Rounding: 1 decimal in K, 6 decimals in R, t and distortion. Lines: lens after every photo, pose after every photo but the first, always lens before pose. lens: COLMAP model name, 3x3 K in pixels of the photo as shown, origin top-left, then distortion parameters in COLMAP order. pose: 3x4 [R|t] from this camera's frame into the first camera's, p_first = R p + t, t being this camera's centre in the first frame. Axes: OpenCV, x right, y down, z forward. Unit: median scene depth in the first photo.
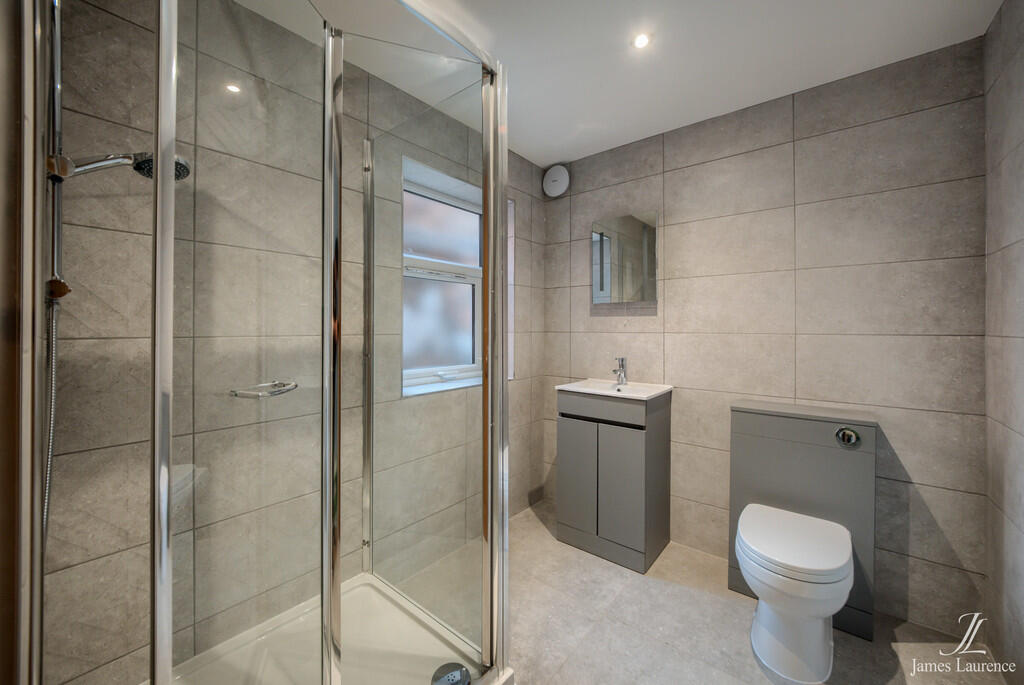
lens RADIAL K [[391.9, 0, 513.1], [0, 391.9, 328.0], [0, 0, 1]] dist [-0.000730, -0.000282]
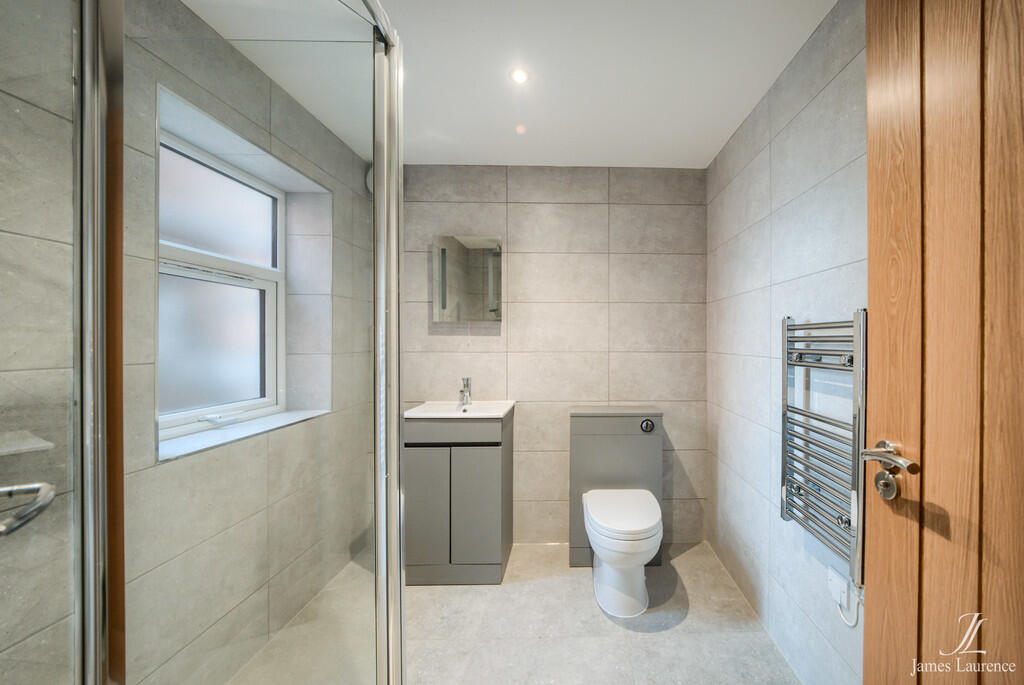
lens RADIAL K [[395.6, 0, 512.6], [0, 395.6, 337.0], [0, 0, 1]] dist [-0.000636, -0.000334]
pose [[0.765453, -0.003441, 0.643483, -0.312610], [0.002367, 0.999994, 0.002531, -0.032481], [-0.643487, -0.000414, 0.765457, 0.167716]]
